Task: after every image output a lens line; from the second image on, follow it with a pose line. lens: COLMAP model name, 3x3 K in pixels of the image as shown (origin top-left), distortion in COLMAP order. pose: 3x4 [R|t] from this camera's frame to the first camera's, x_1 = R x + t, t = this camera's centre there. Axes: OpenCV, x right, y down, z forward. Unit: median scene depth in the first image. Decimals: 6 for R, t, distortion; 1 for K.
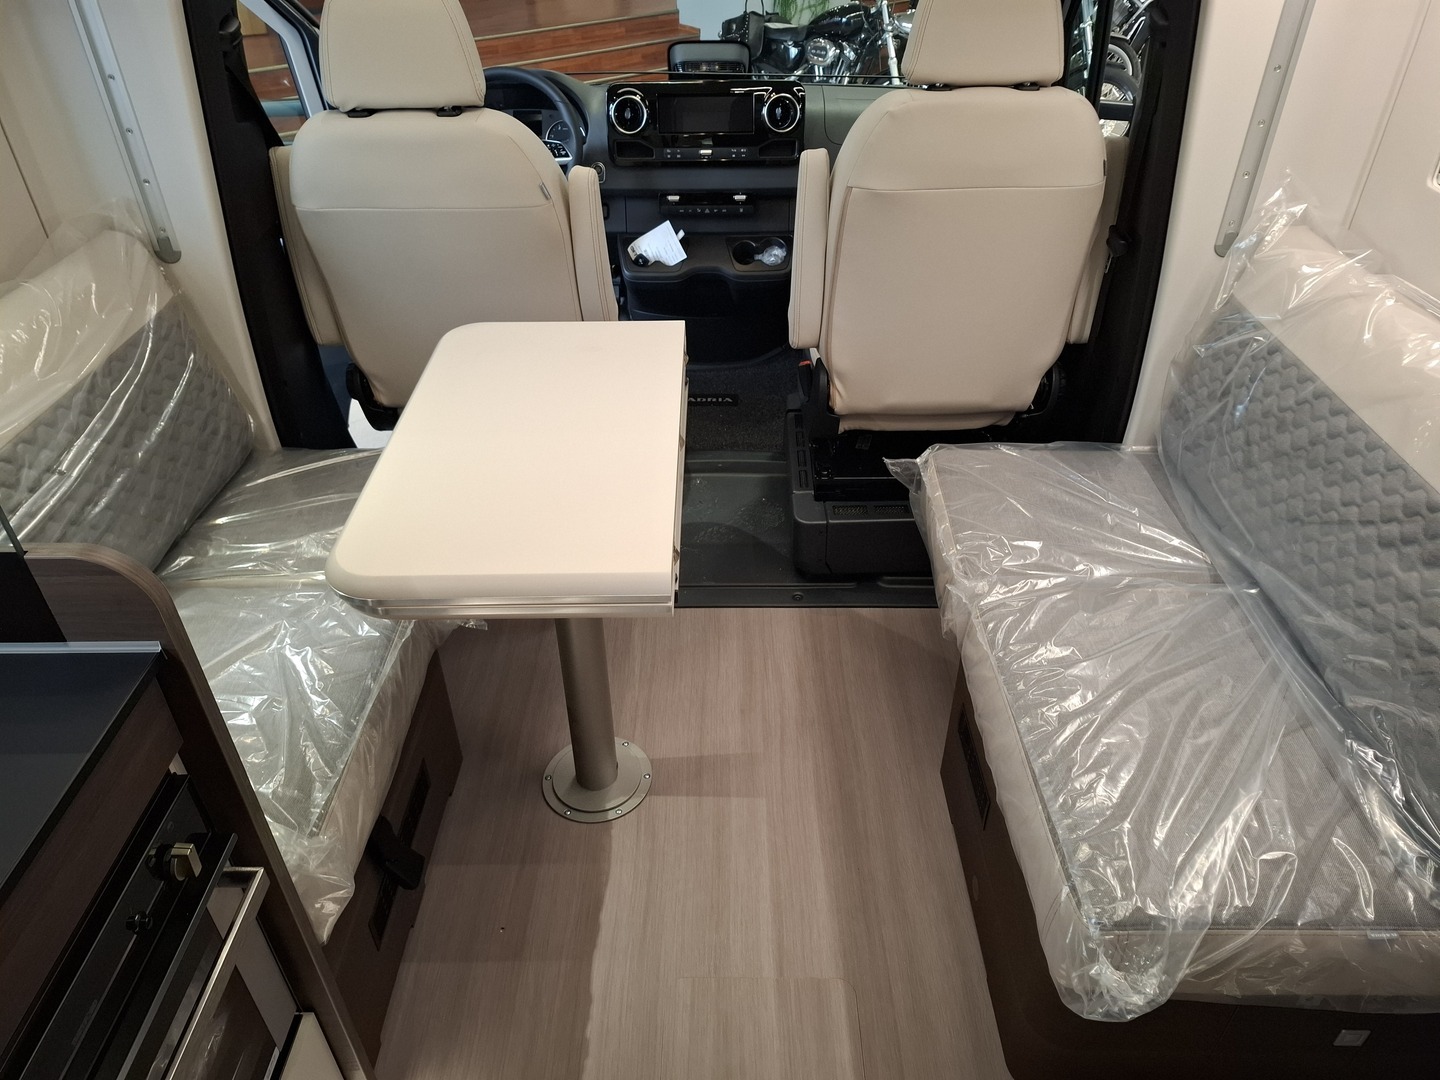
lens RADIAL K [[1005.0, 0, 720.2], [0, 1005.0, 546.9], [0, 0, 1]] dist [0.100332, -0.126136]
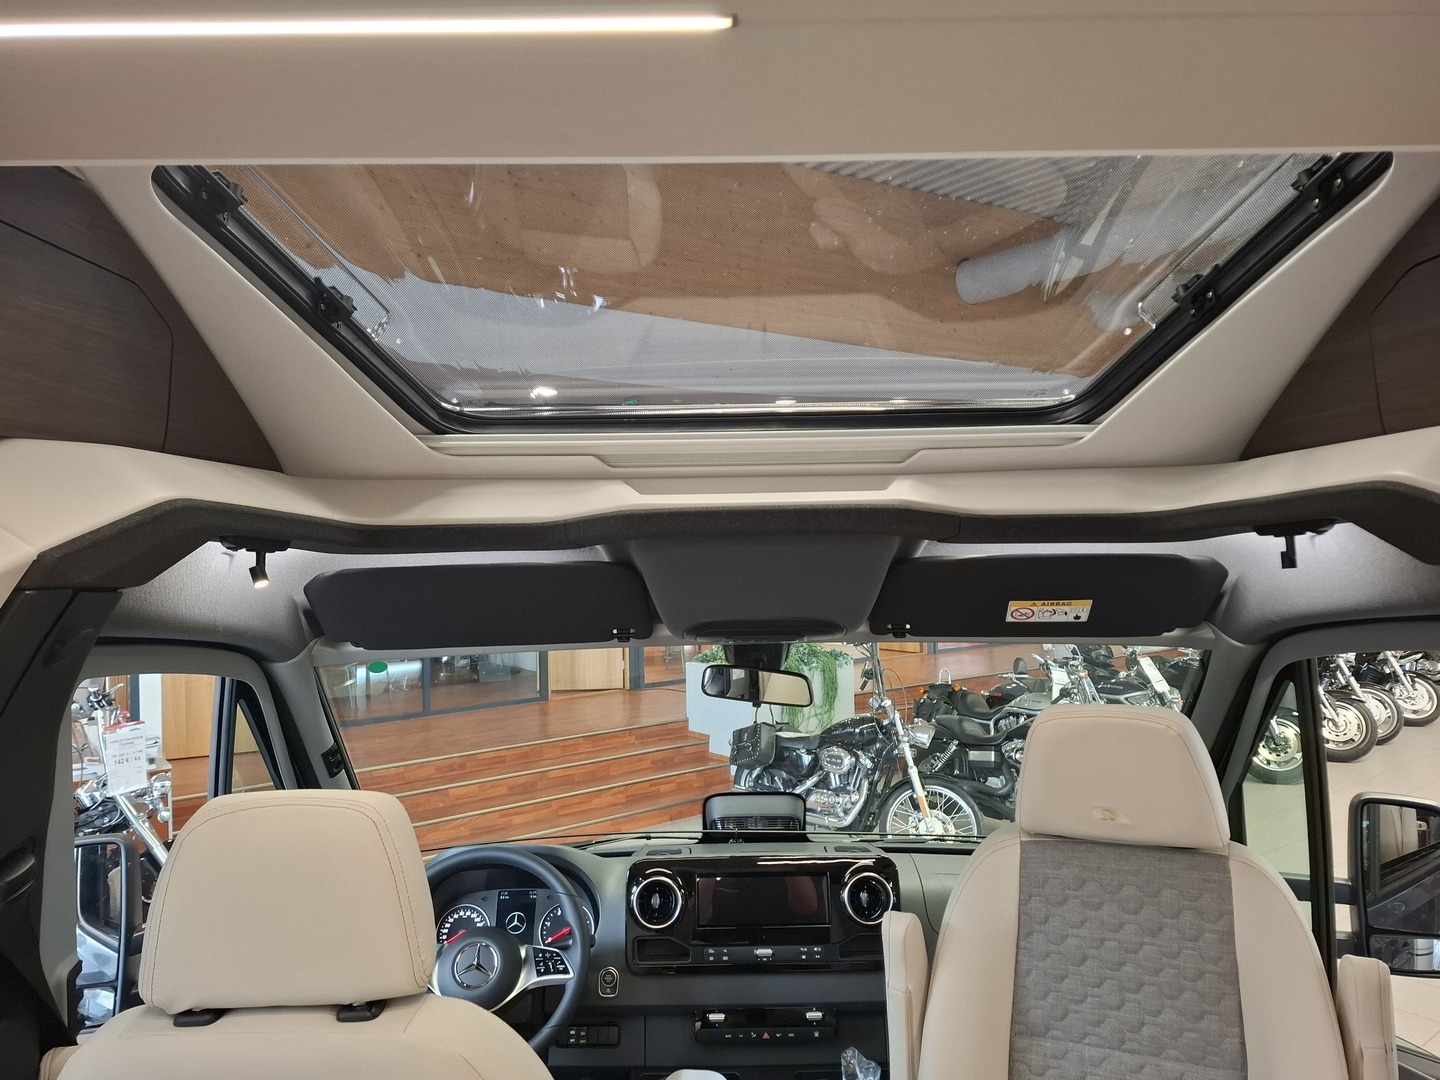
lens RADIAL K [[1005.0, 0, 720.2], [0, 1005.0, 546.9], [0, 0, 1]] dist [0.100332, -0.126136]
pose [[0.999933, -0.007351, 0.008964, -0.074128], [0.011240, 0.804061, -0.594441, -0.296544], [-0.002838, 0.594501, 0.804090, 0.407540]]
